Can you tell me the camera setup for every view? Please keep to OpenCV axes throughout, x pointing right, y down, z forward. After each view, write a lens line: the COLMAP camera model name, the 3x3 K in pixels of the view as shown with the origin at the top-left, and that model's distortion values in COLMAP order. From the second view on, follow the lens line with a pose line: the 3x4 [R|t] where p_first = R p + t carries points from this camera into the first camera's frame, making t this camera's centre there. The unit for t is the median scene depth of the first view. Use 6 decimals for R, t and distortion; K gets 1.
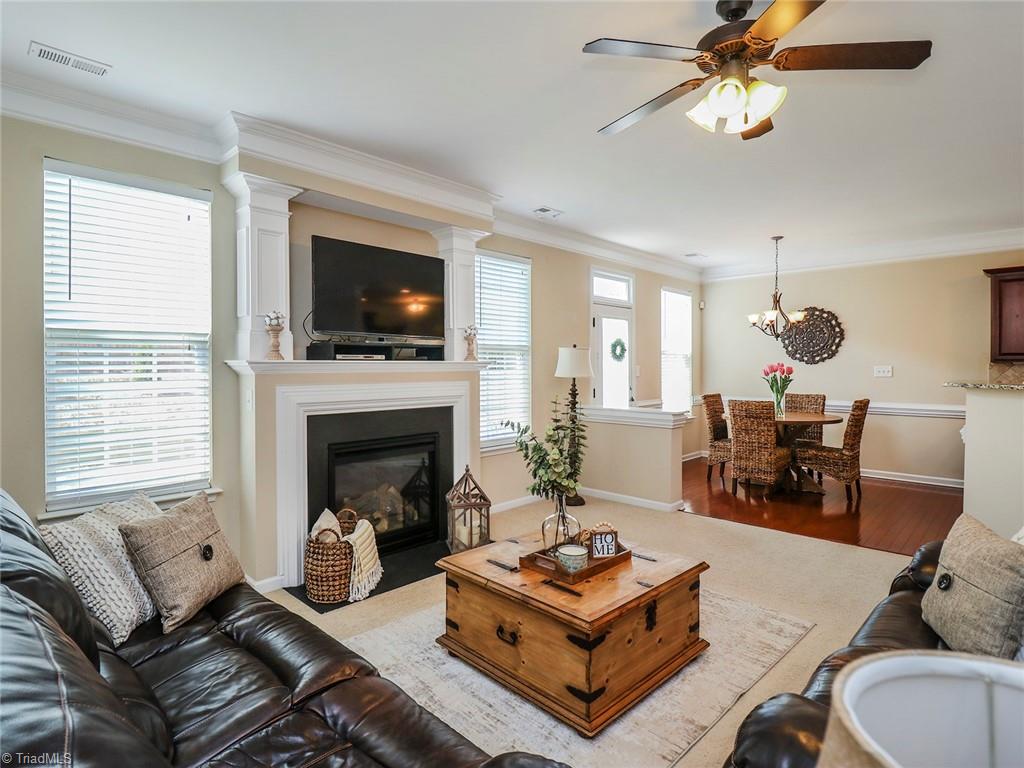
lens RADIAL K [[557.5, 0, 510.7], [0, 557.5, 362.6], [0, 0, 1]] dist [0.016487, -0.004938]
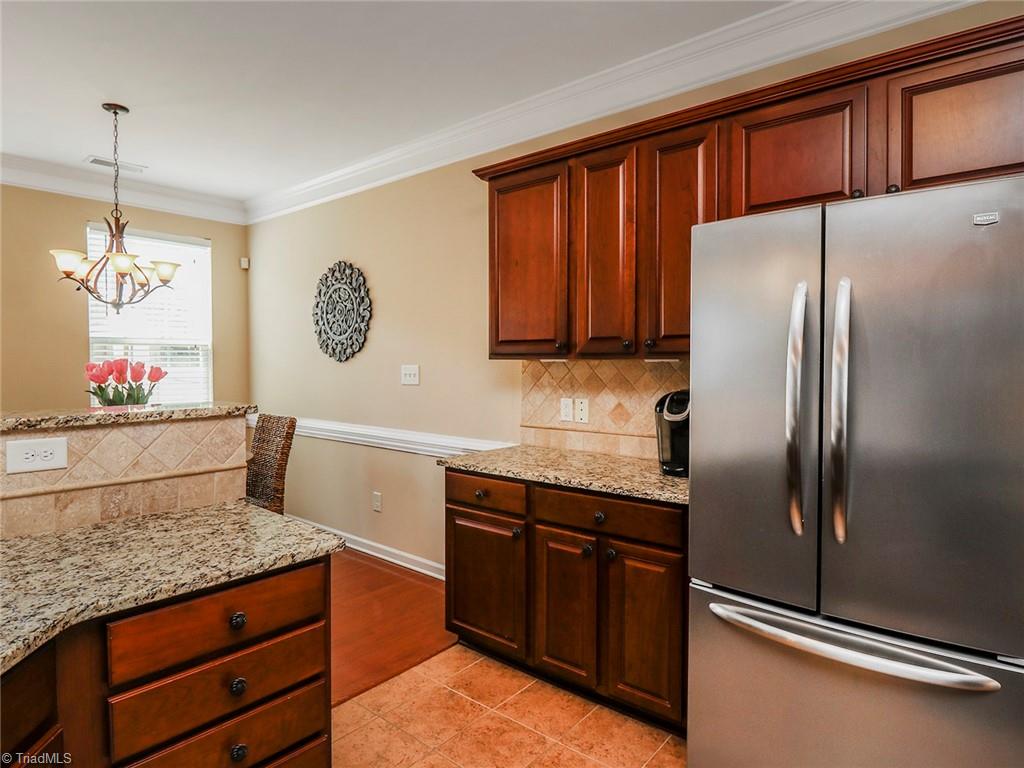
lens RADIAL K [[598.9, 0, 510.1], [0, 598.9, 372.7], [0, 0, 1]] dist [-0.002490, -0.002078]
pose [[0.998124, 0.001976, 0.061193, 0.691916], [-0.003351, 0.999744, 0.022373, -0.000247], [-0.061133, -0.022536, 0.997875, 0.388093]]
